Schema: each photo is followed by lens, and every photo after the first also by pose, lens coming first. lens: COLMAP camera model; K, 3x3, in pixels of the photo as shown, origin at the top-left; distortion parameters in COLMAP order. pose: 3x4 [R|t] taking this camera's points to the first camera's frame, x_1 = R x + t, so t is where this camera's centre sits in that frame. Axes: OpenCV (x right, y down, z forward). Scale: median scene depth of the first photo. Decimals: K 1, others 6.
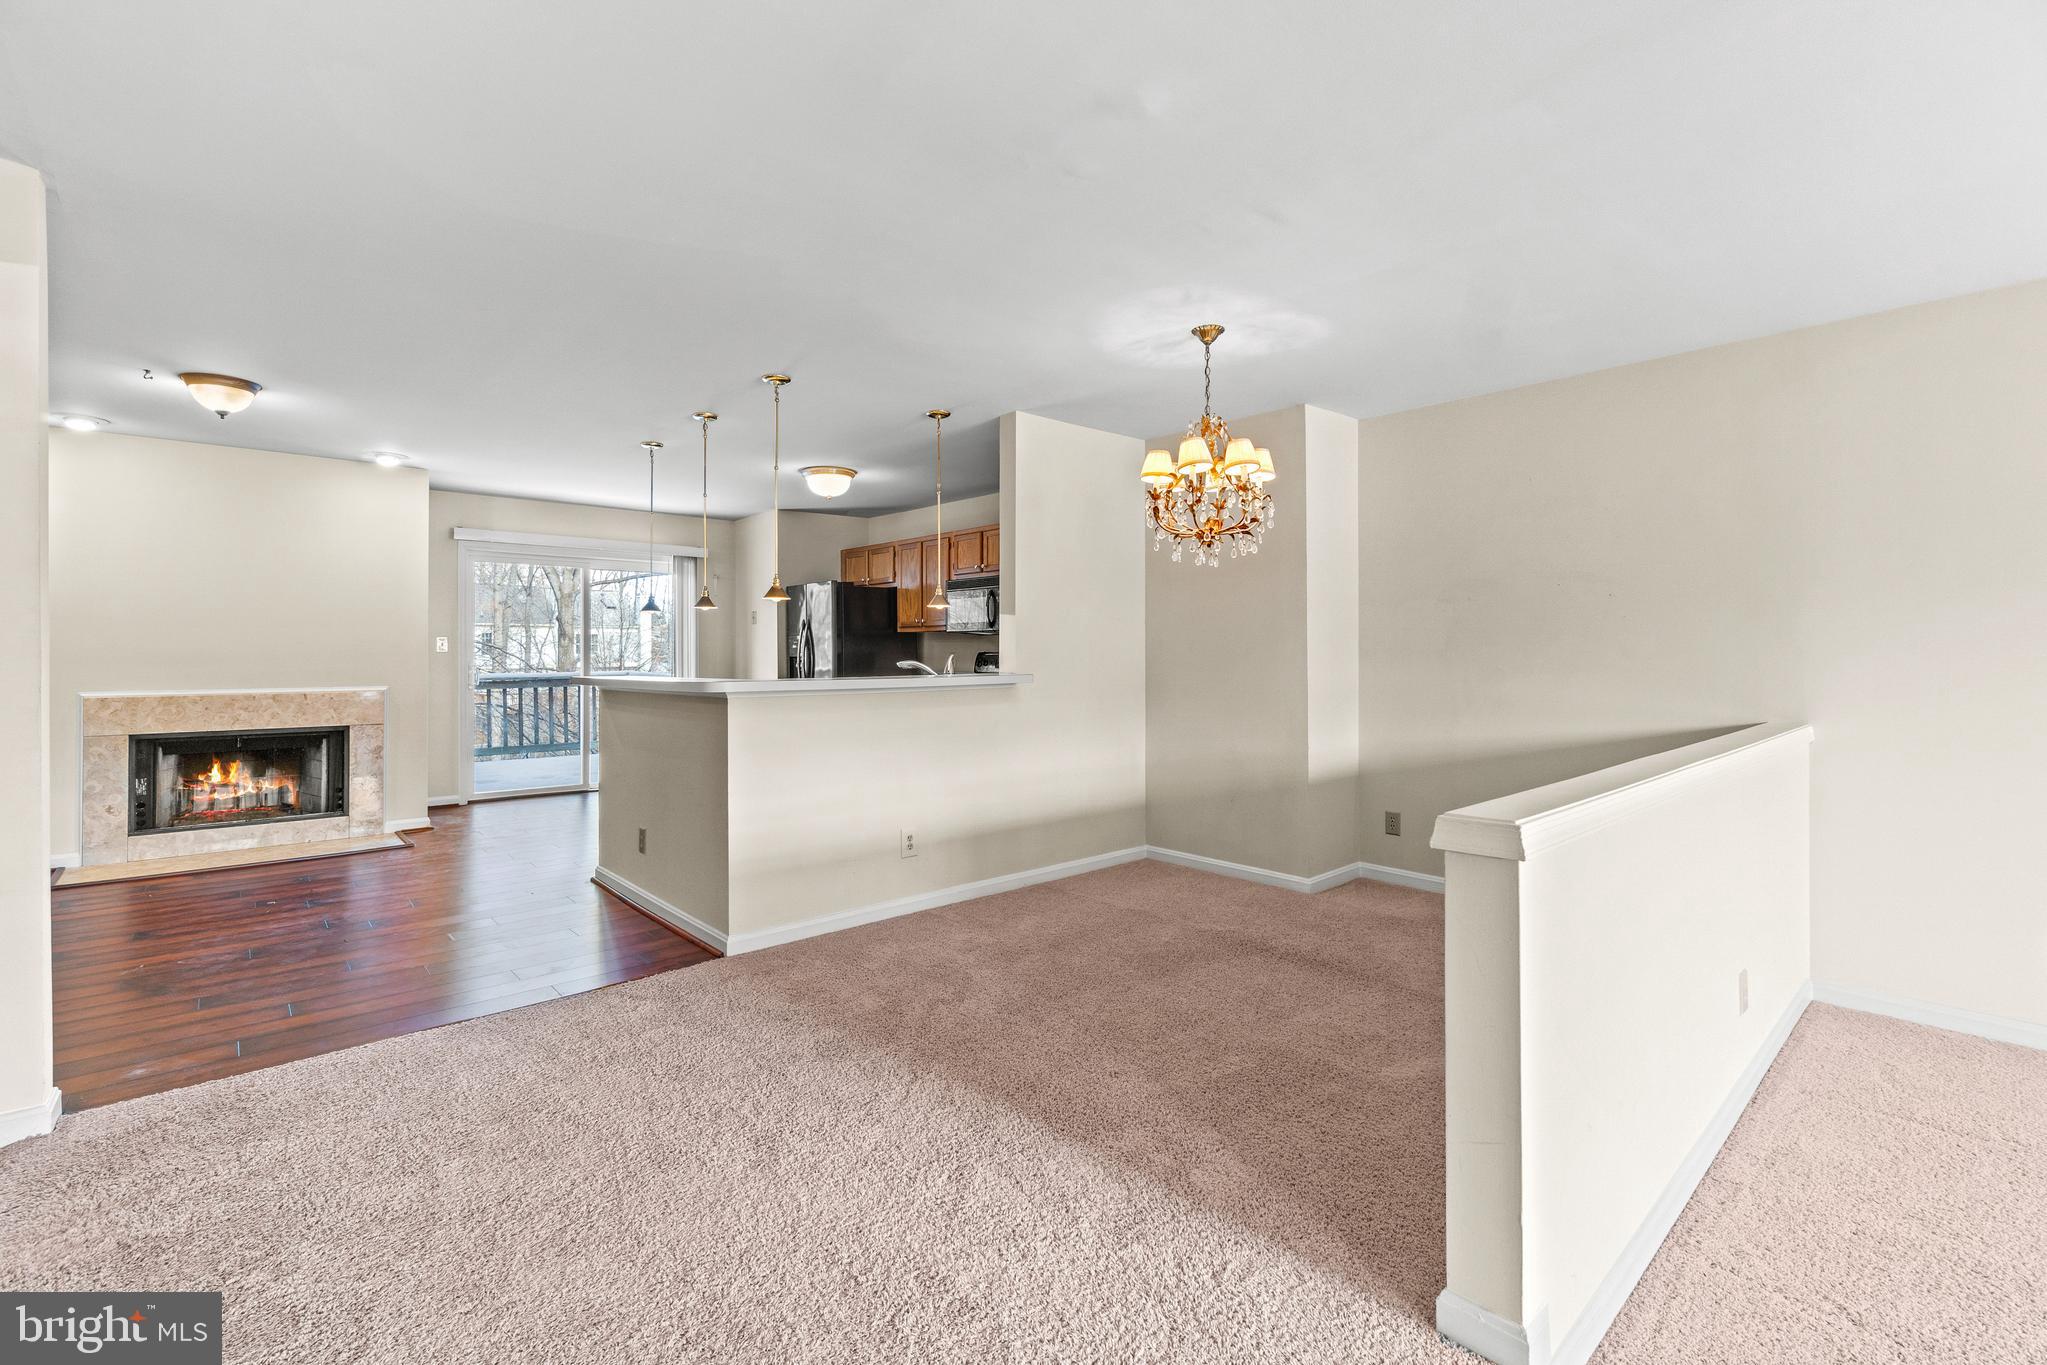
lens RADIAL K [[904.7, 0, 1014.2], [0, 904.7, 646.8], [0, 0, 1]] dist [-0.004341, 0.003698]
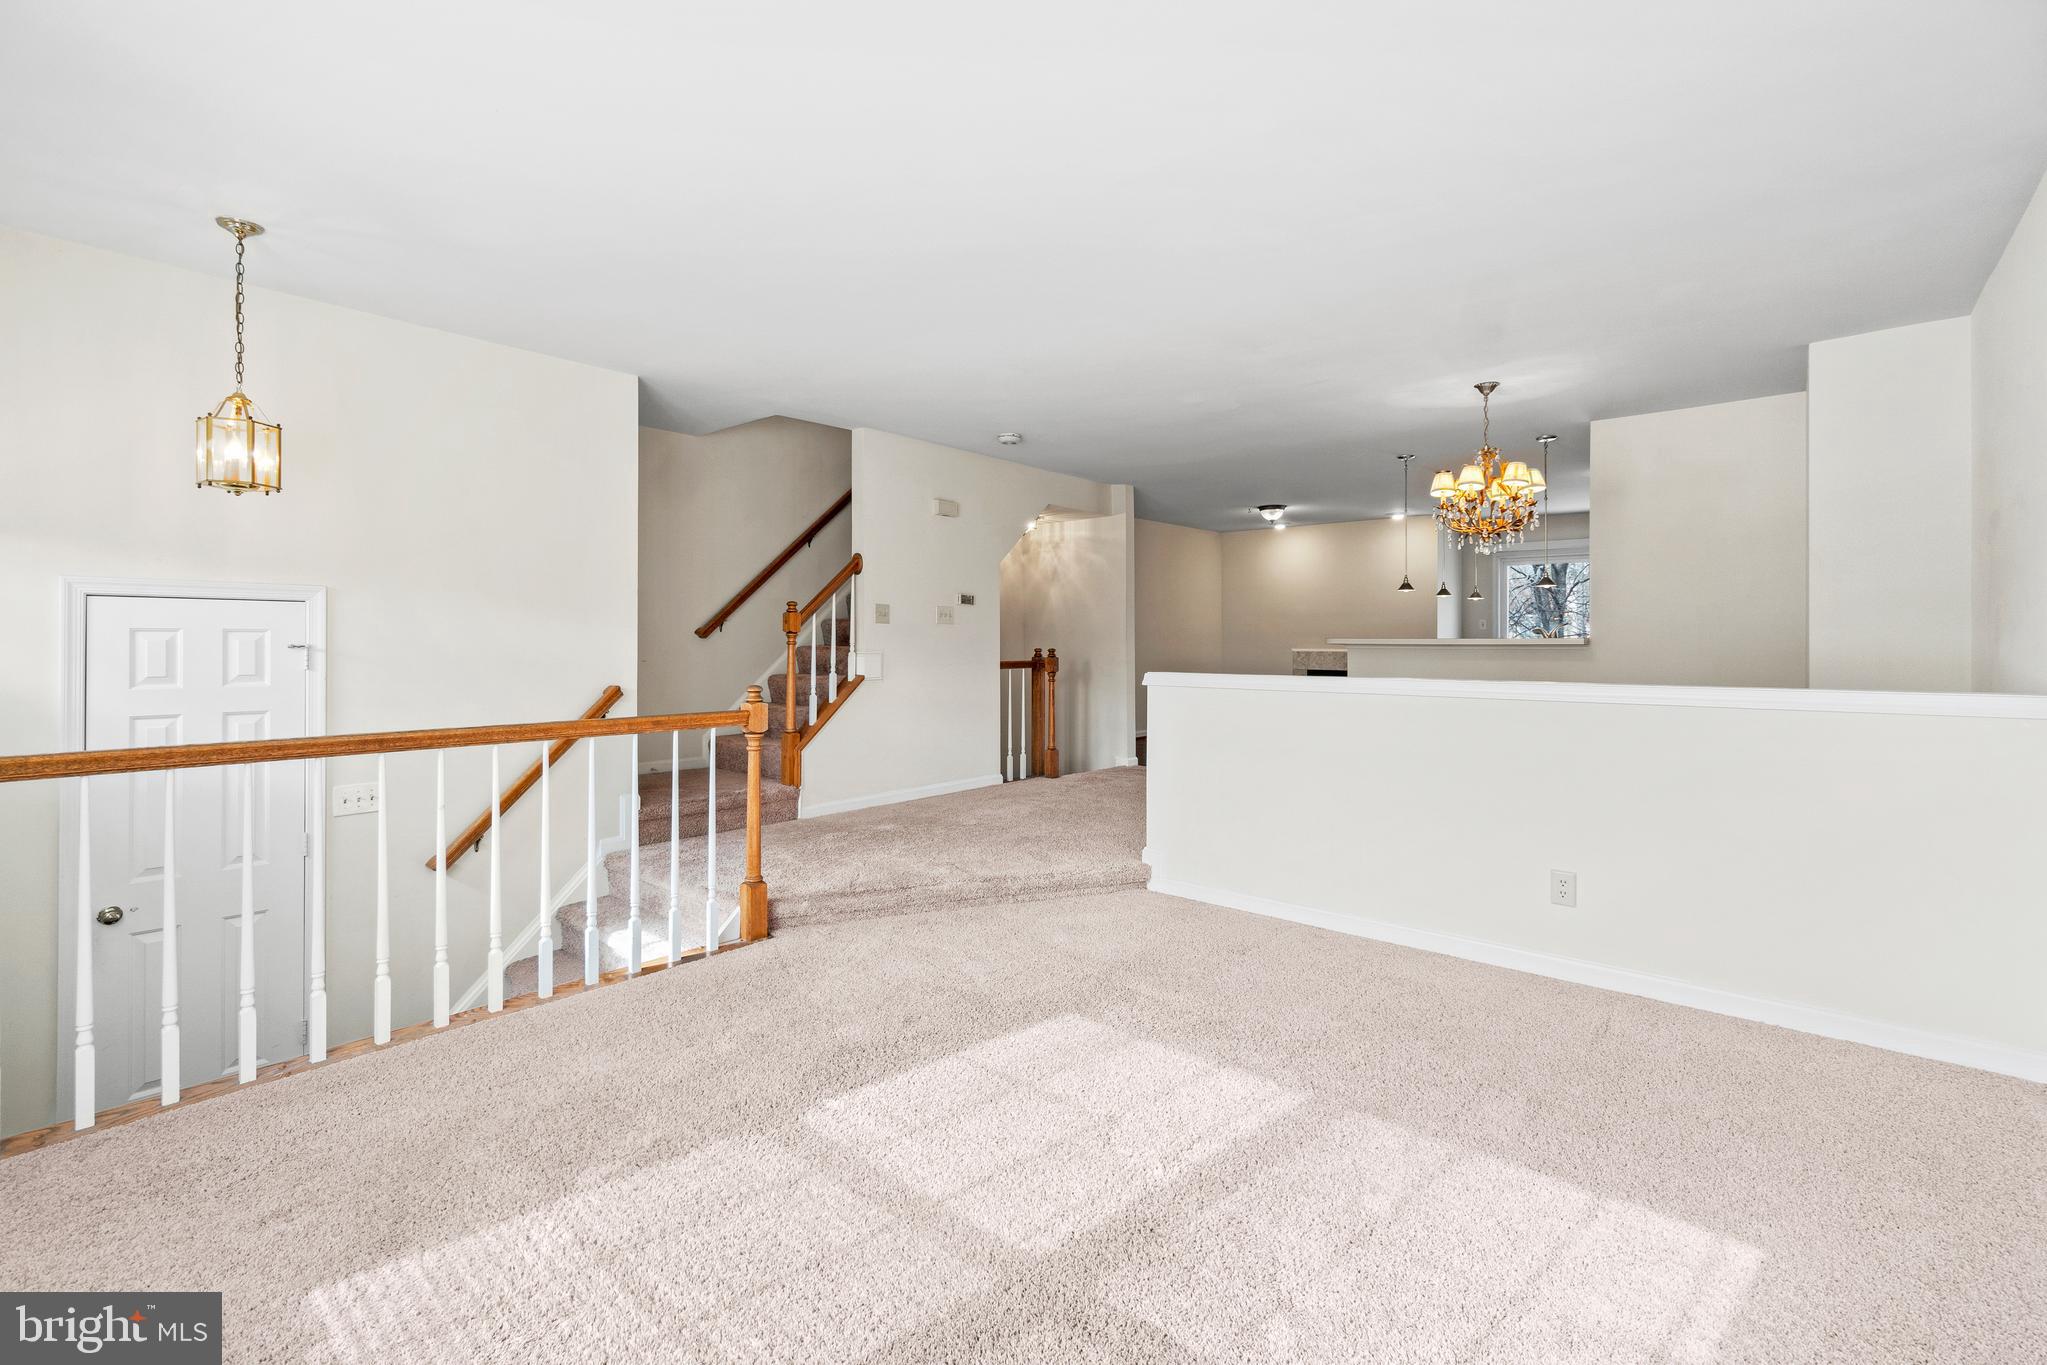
lens RADIAL K [[888.3, 0, 1017.8], [0, 888.3, 648.9], [0, 0, 1]] dist [-0.002800, 0.000623]
pose [[0.134306, 0.007417, -0.990912, 0.998916], [0.008058, 0.999931, 0.008576, 0.027948], [0.990907, -0.009136, 0.134237, 0.065431]]
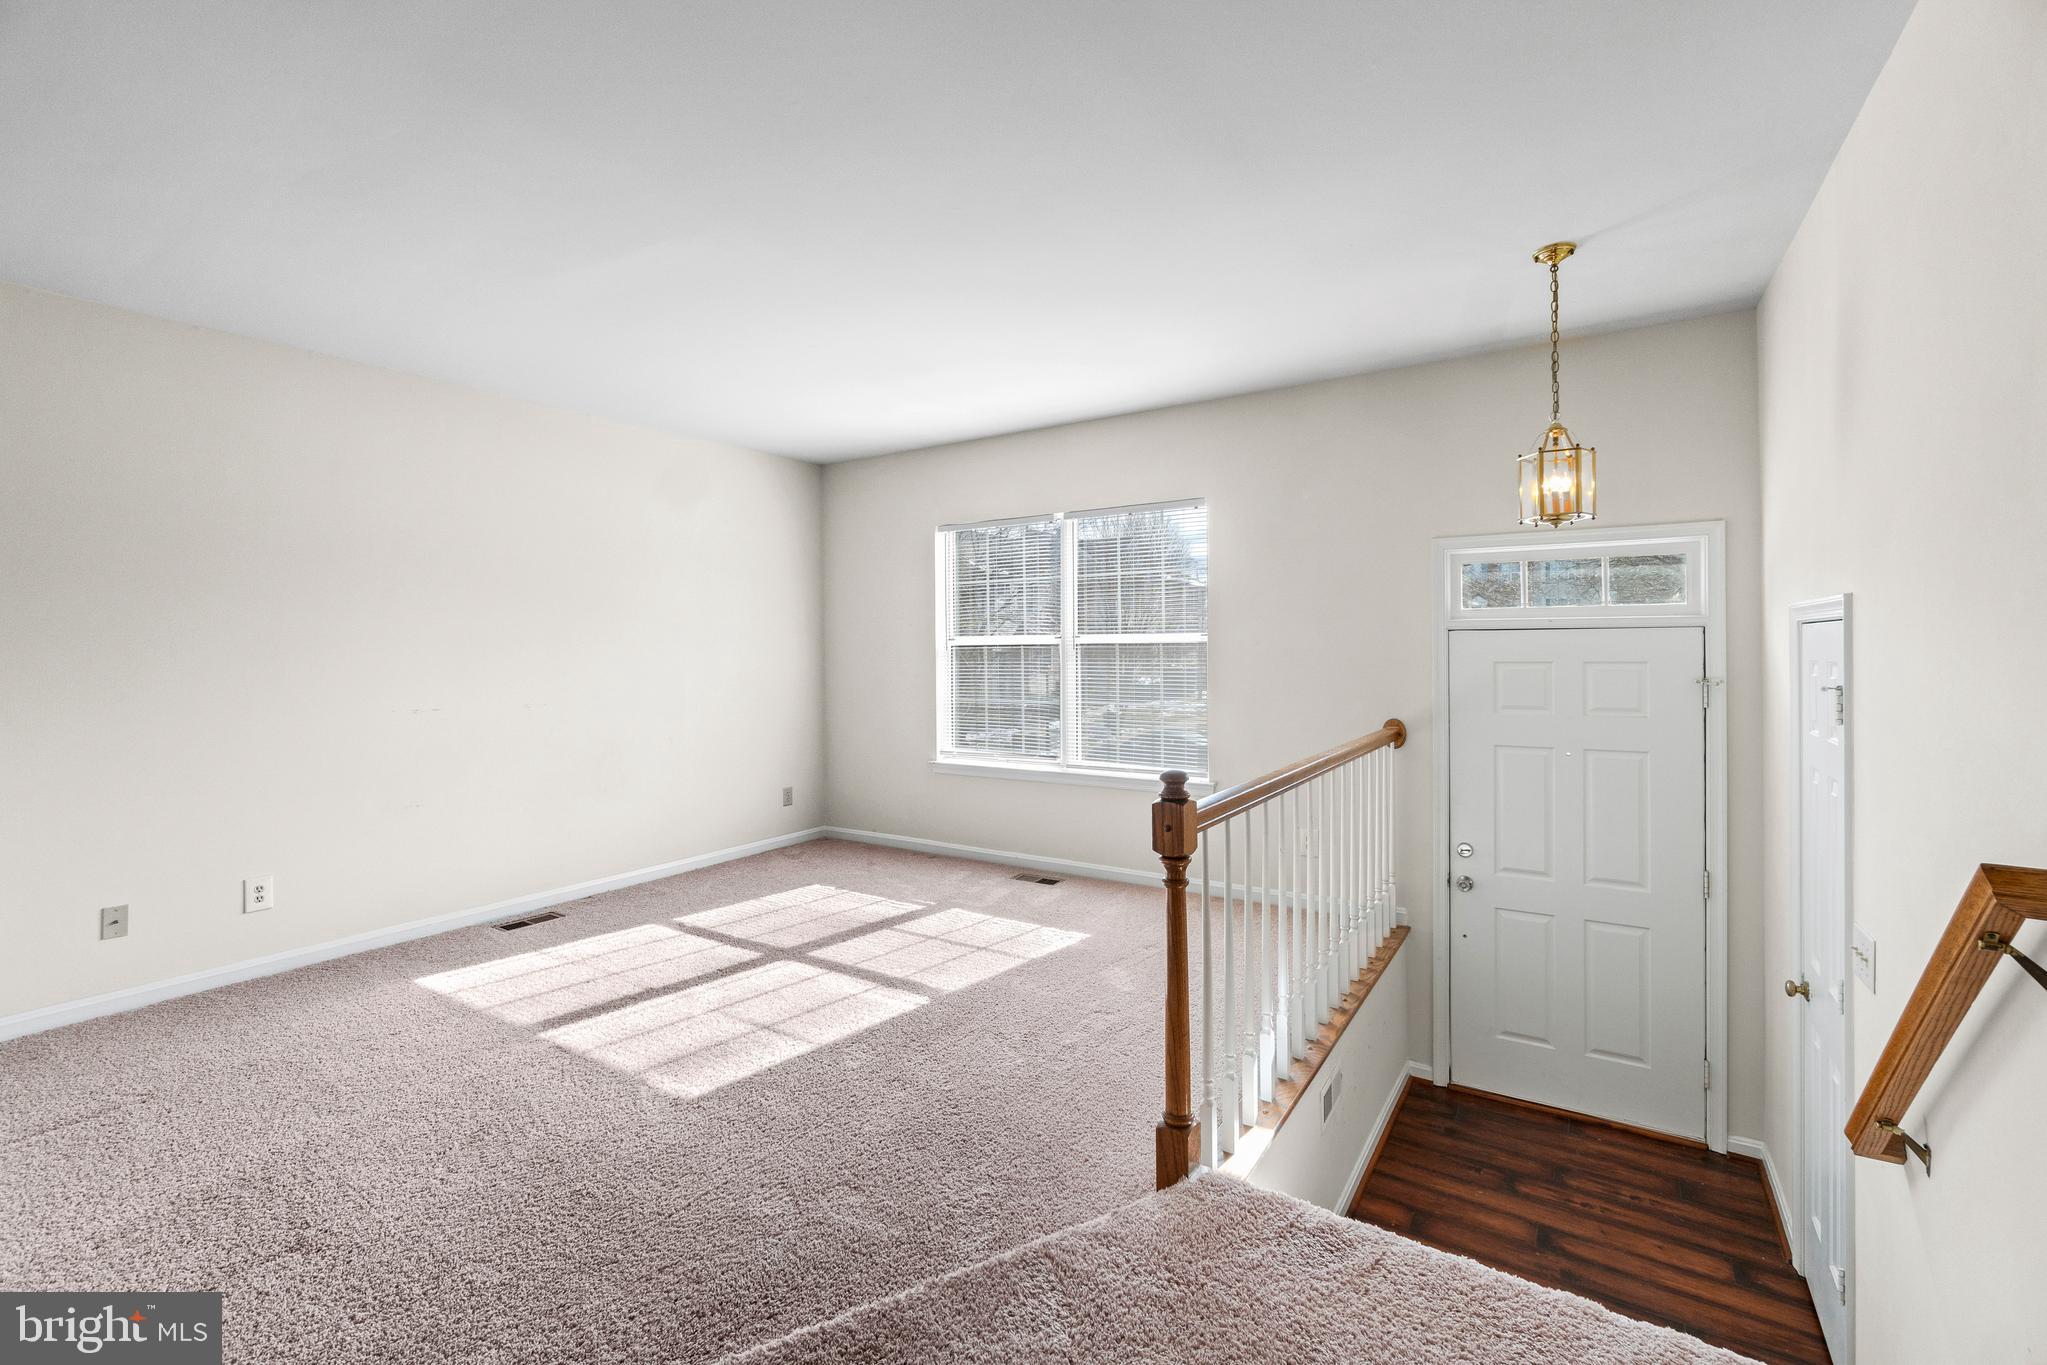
lens RADIAL K [[882.9, 0, 1017.5], [0, 882.9, 658.2], [0, 0, 1]] dist [-0.005299, 0.001104]
pose [[-0.261681, -0.004853, 0.965142, -0.093287], [0.002555, 0.999980, 0.005721, 0.008287], [-0.965151, 0.003963, -0.261663, 0.124875]]
